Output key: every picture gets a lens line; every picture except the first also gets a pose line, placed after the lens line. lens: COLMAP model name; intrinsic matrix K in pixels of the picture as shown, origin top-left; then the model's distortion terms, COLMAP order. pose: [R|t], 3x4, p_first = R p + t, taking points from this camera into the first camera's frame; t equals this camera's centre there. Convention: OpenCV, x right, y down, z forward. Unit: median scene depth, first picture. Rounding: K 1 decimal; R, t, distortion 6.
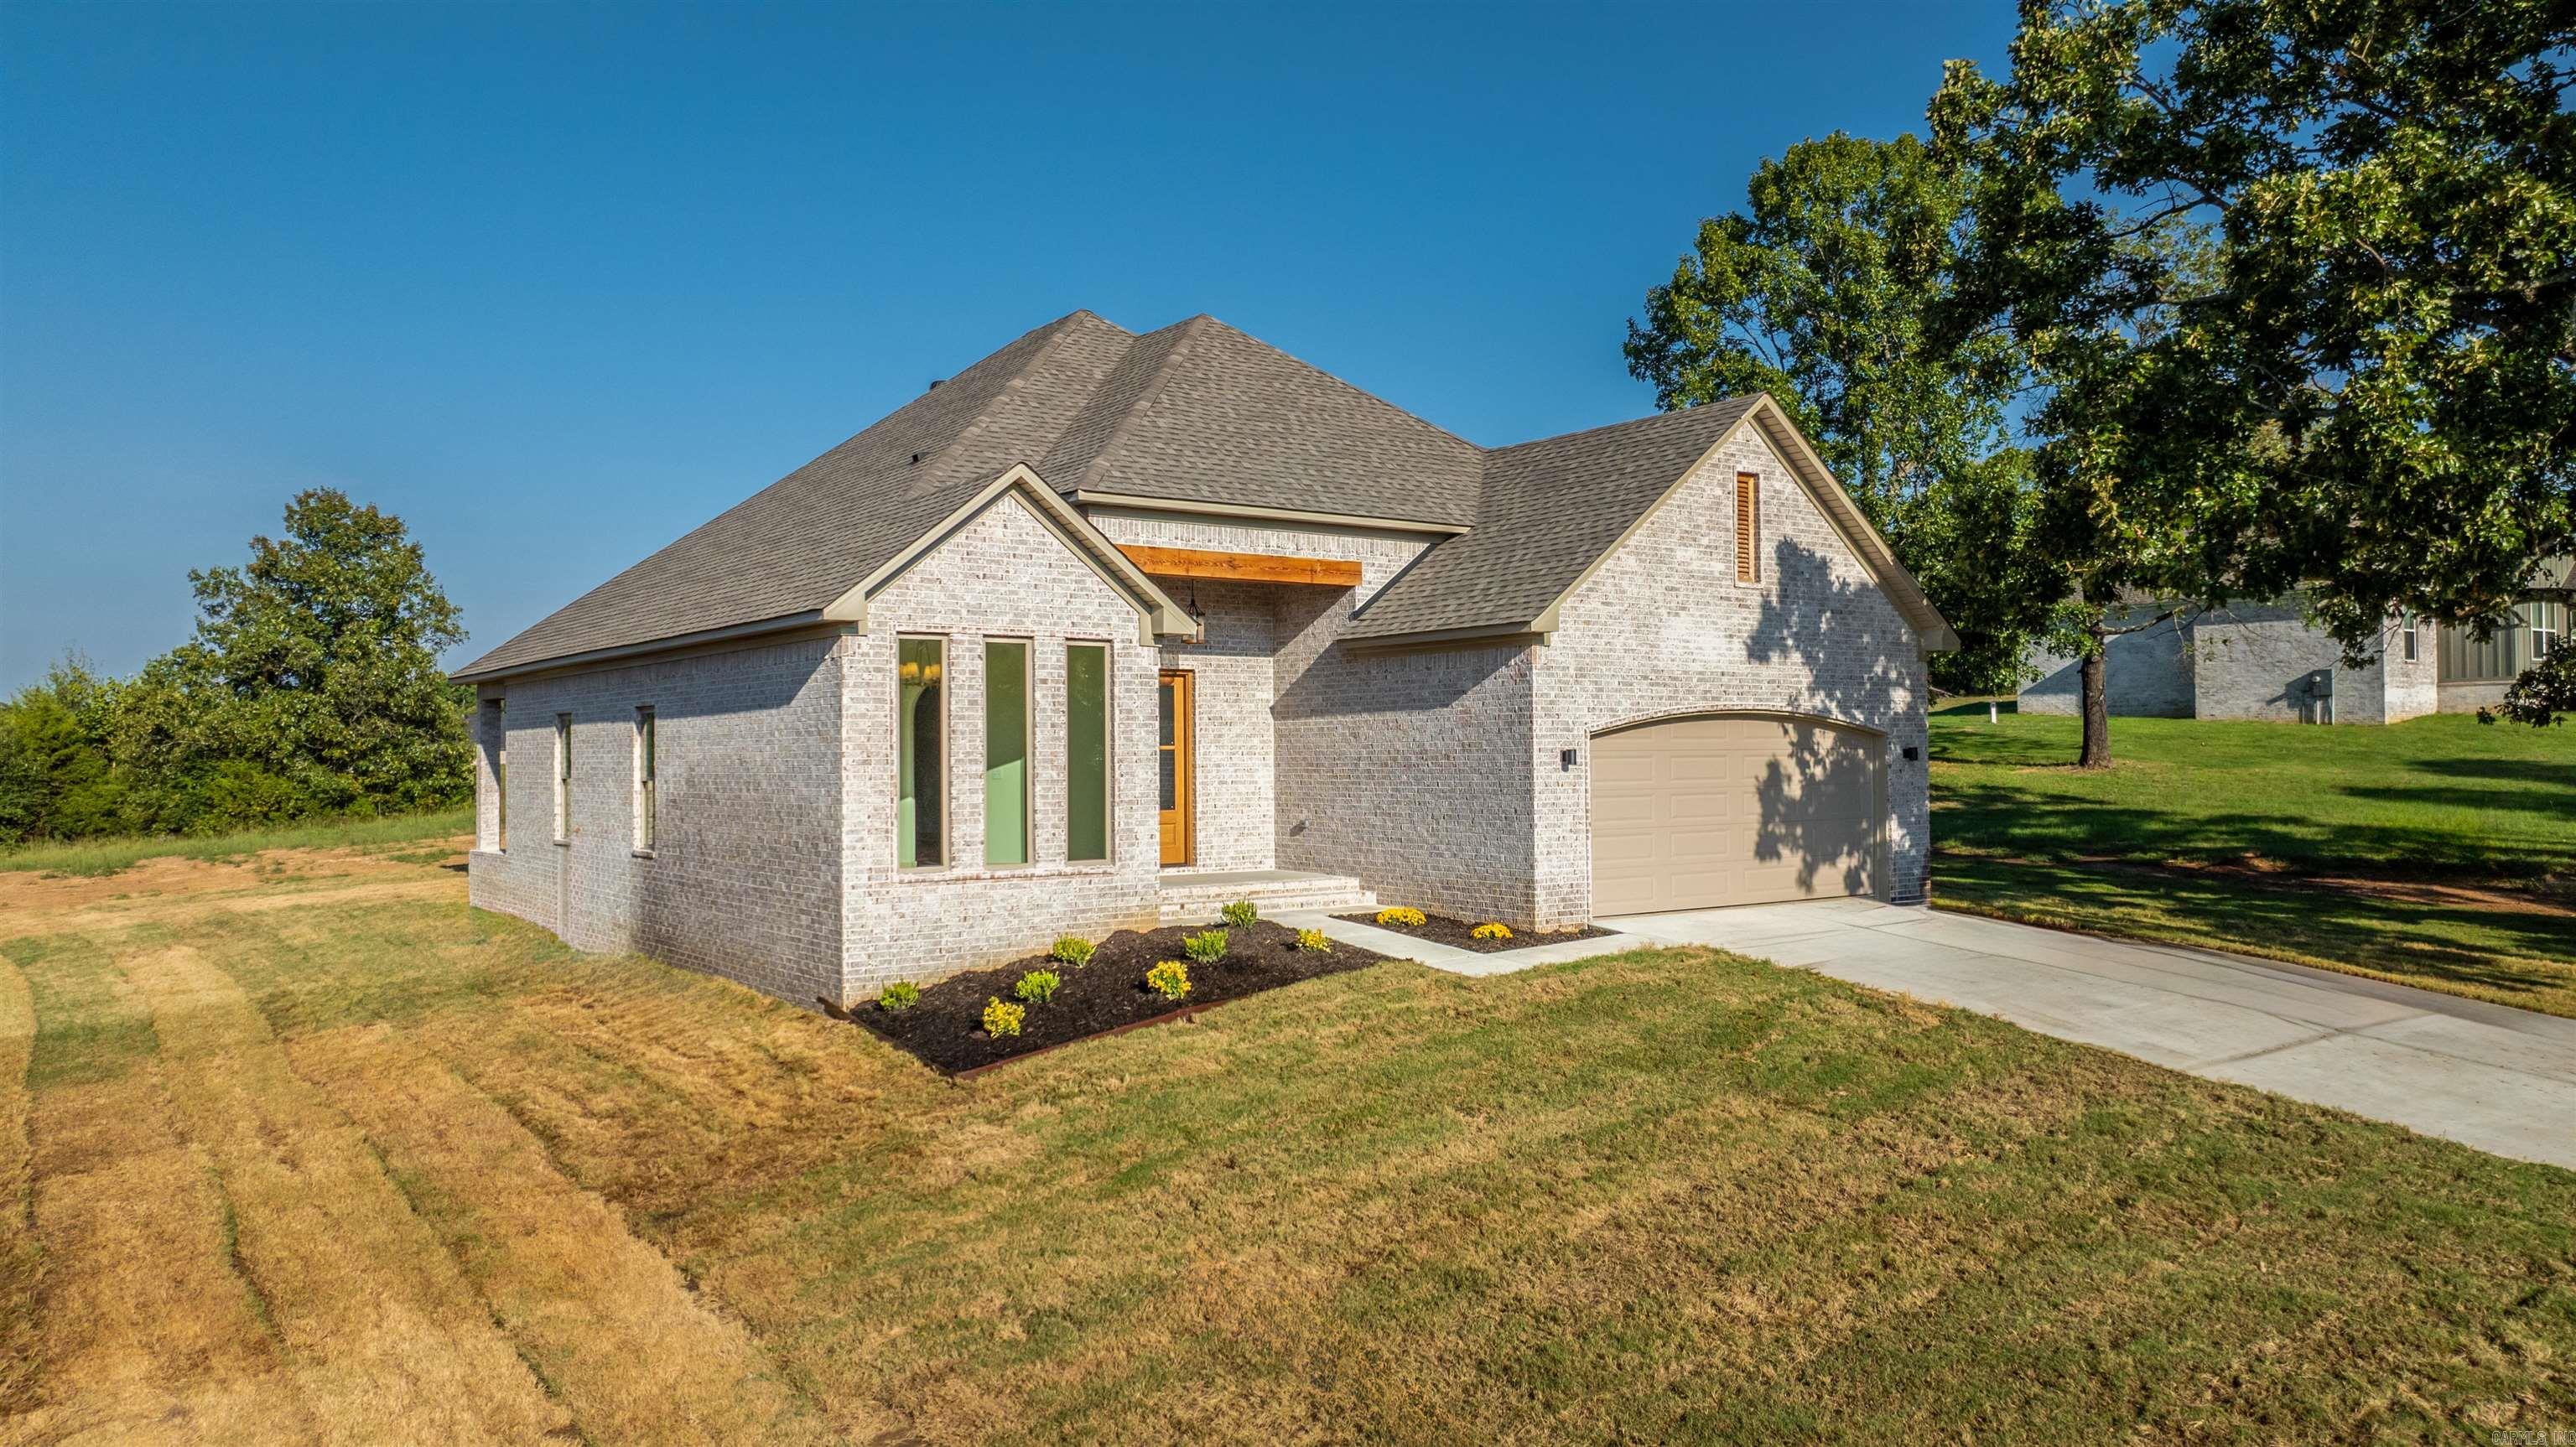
lens RADIAL K [[1814.5, 0, 1297.9], [0, 1814.5, 752.1], [0, 0, 1]] dist [-0.003677, -0.001215]
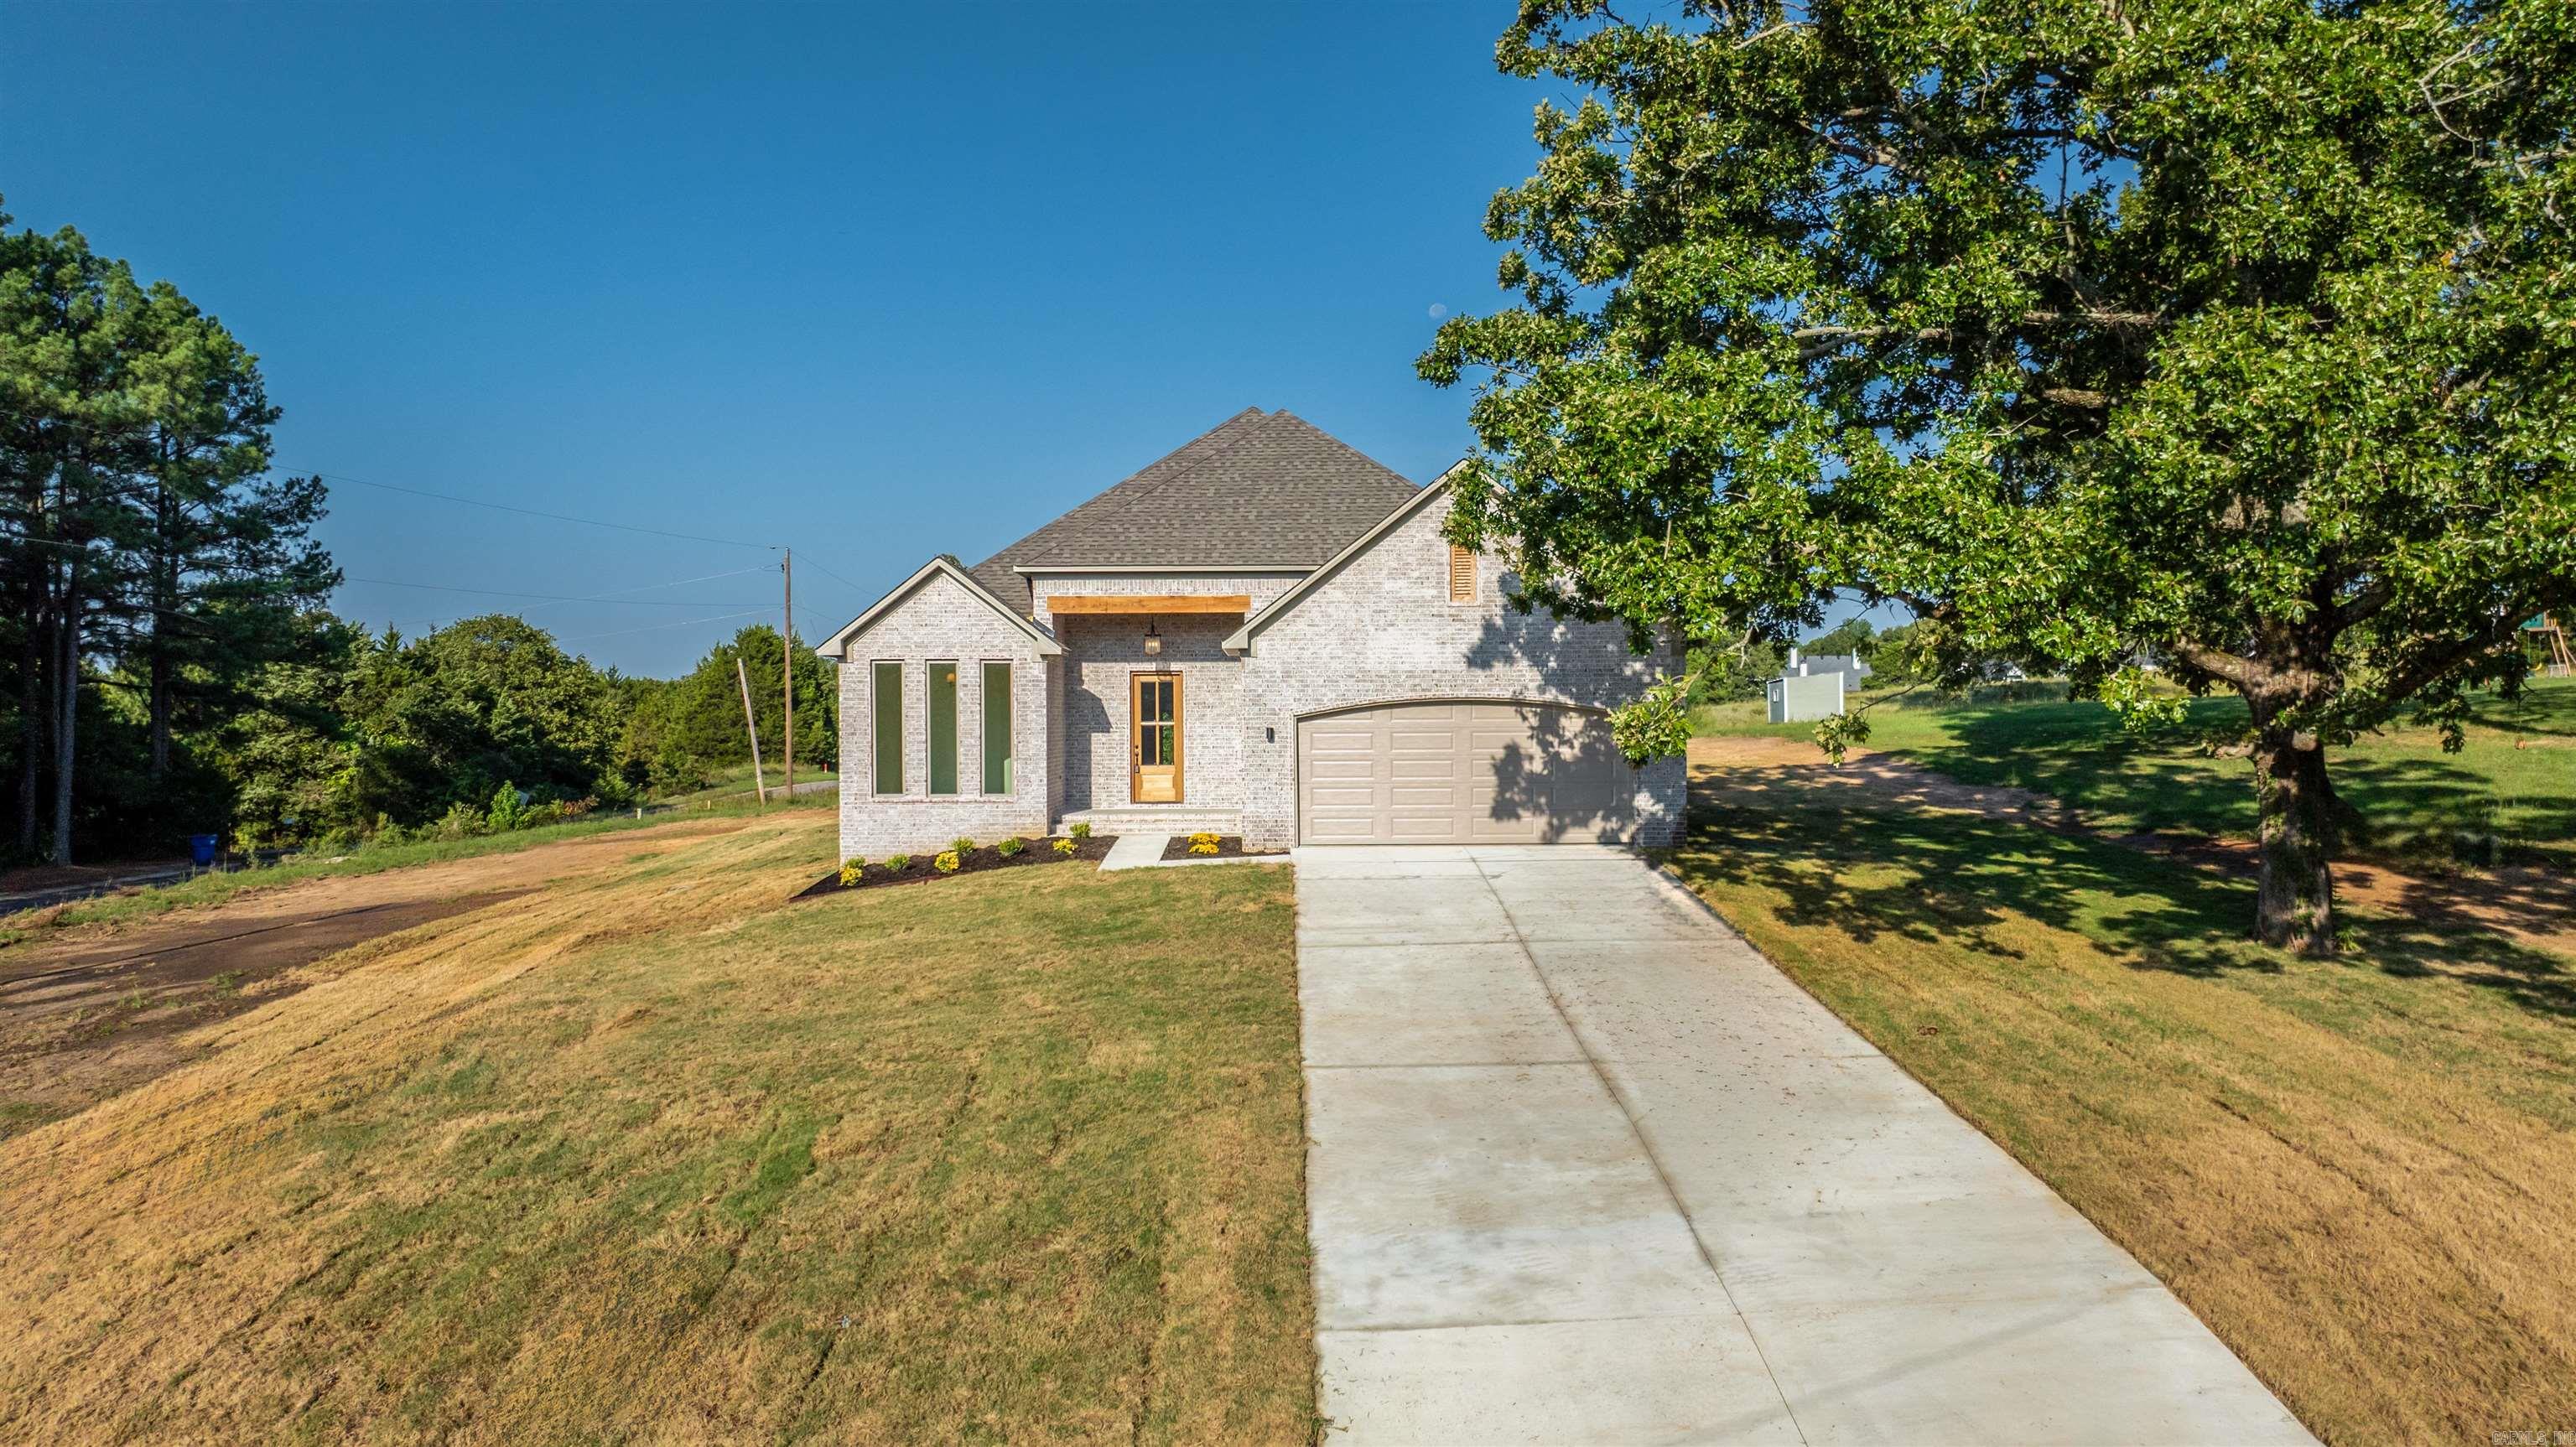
lens RADIAL K [[1814.5, 0, 1297.9], [0, 1814.5, 752.1], [0, 0, 1]] dist [-0.003677, -0.001215]
pose [[0.809499, 0.015210, -0.586924, 0.979191], [-0.001115, 0.999702, 0.024370, -0.016939], [0.587120, -0.019073, 0.809275, -0.156551]]
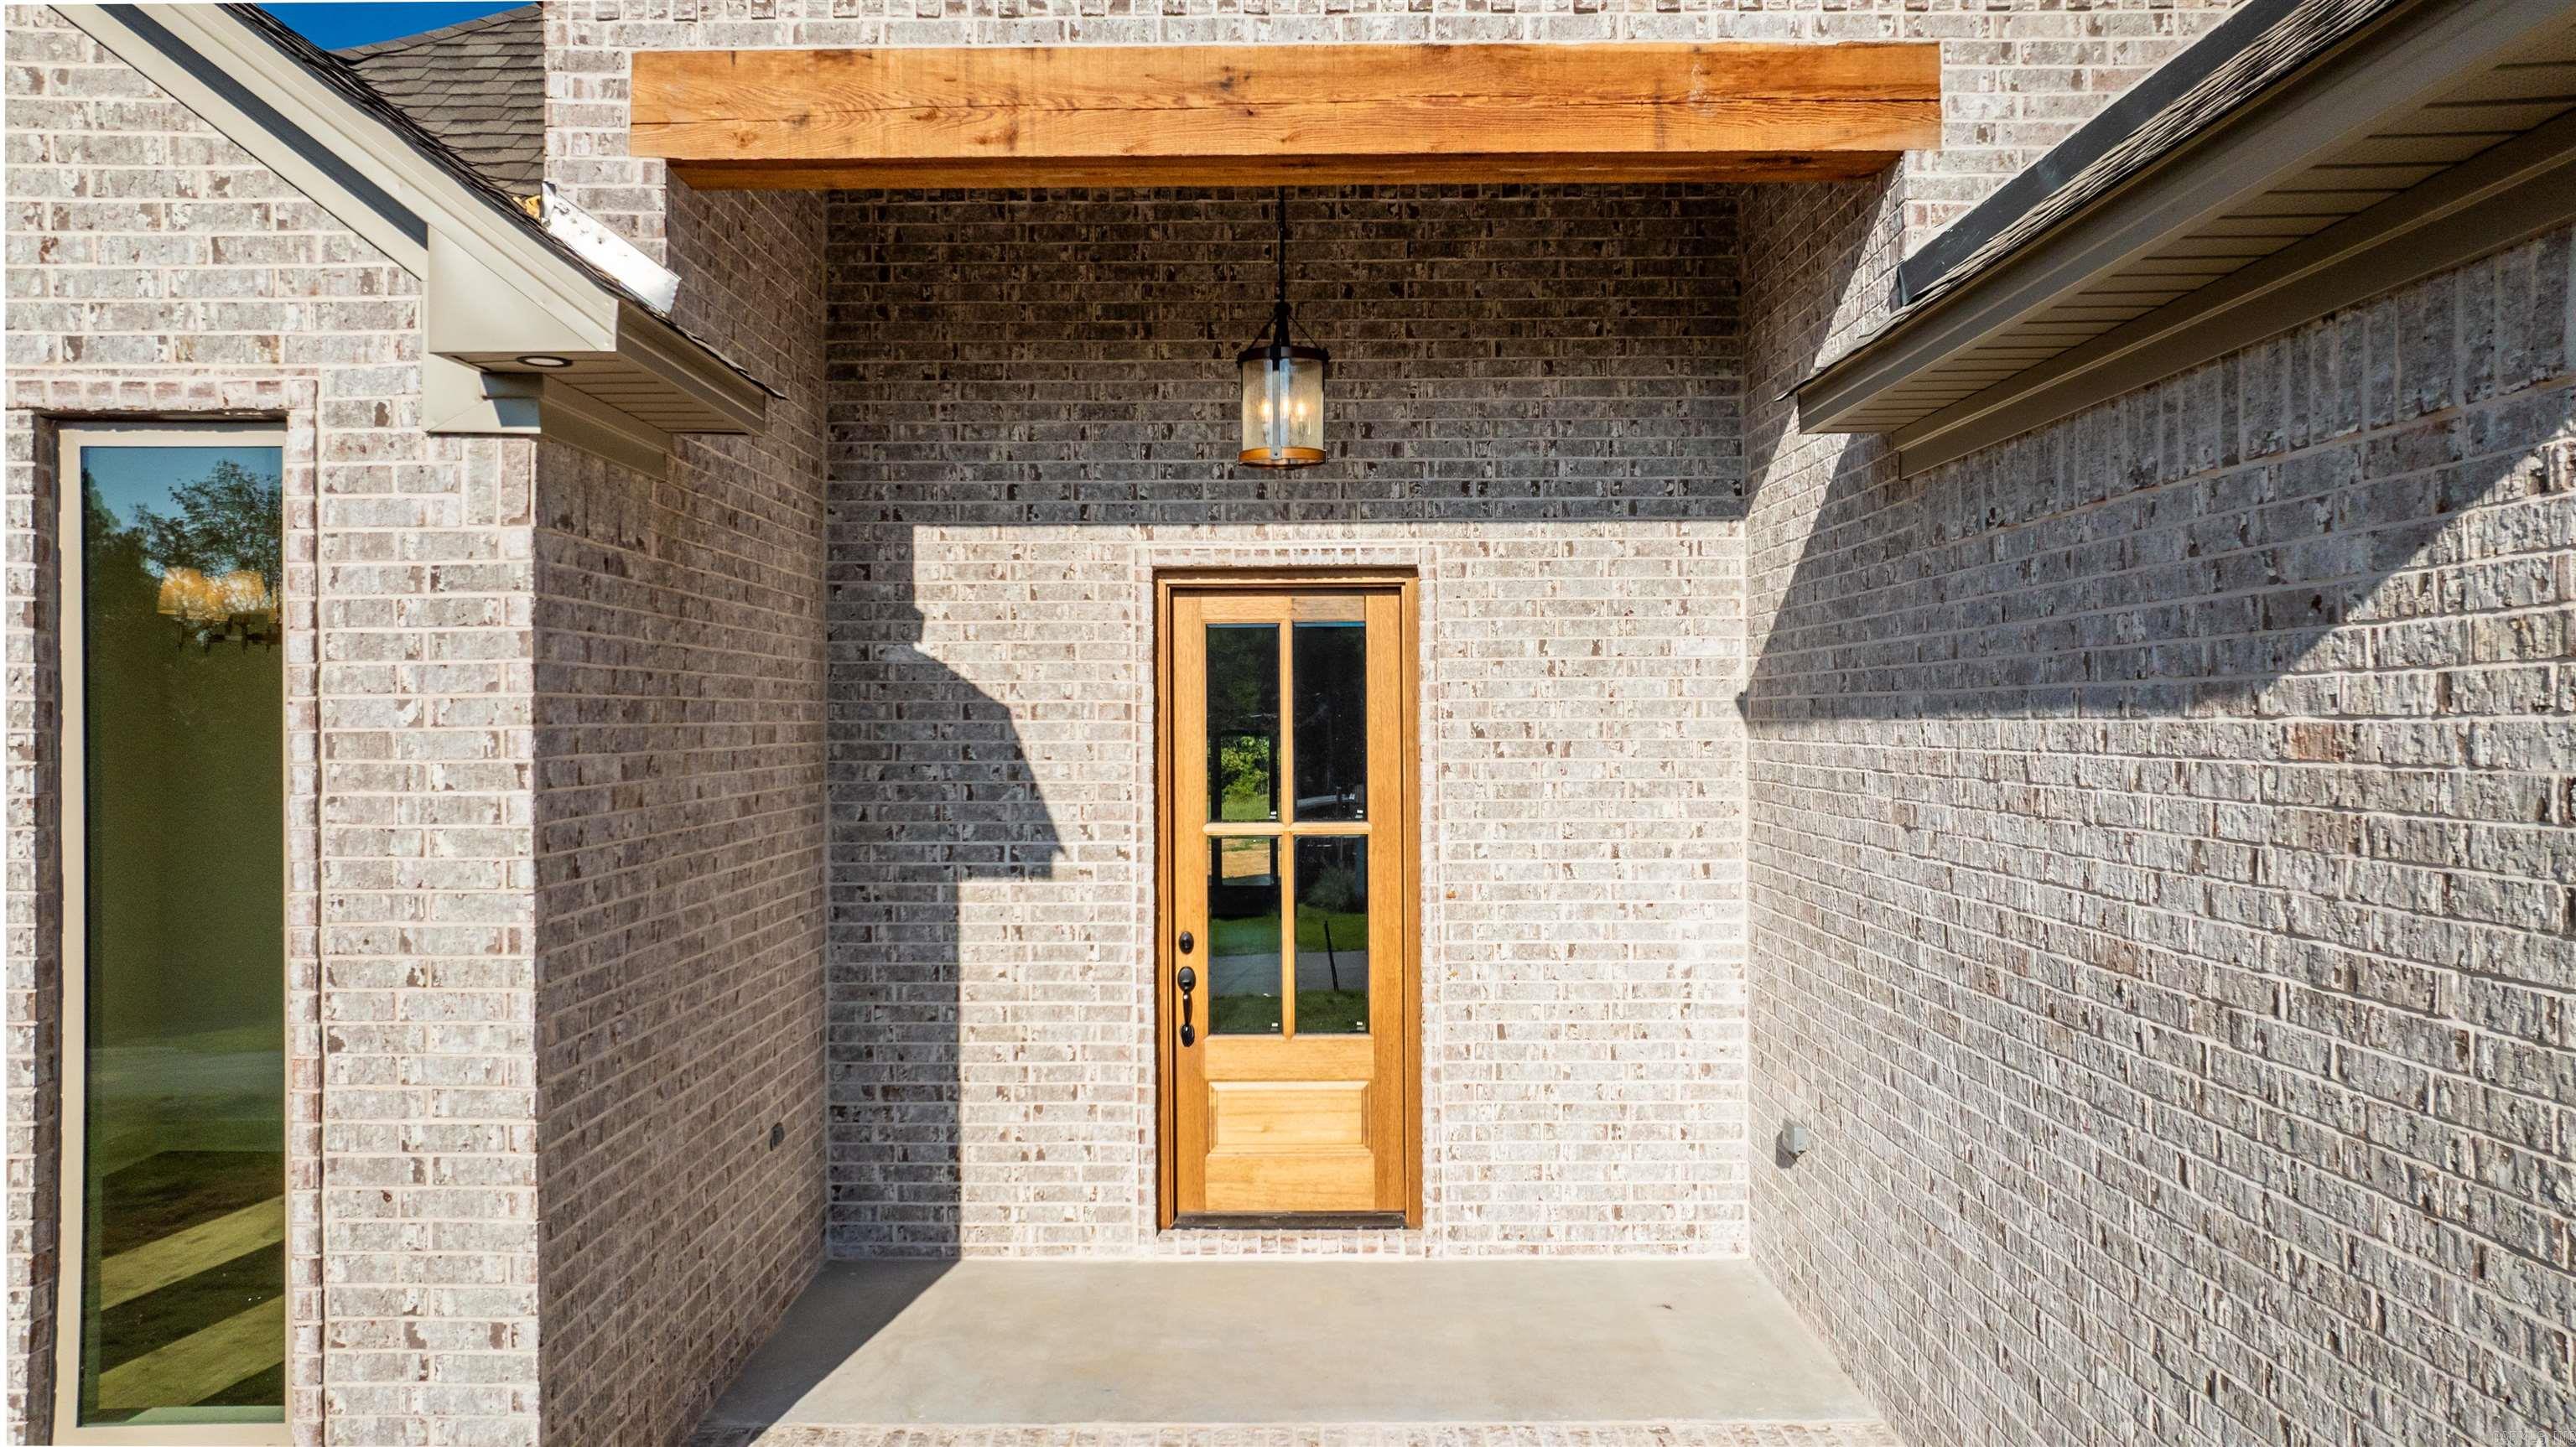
lens RADIAL K [[1821.5, 0, 1253.5], [0, 1821.5, 722.1], [0, 0, 1]] dist [0.001007, -0.000681]
pose [[0.796972, 0.004657, -0.603999, 0.110610], [-0.000048, 0.999971, 0.007646, -0.024755], [0.604017, -0.006065, 0.796949, 0.826350]]
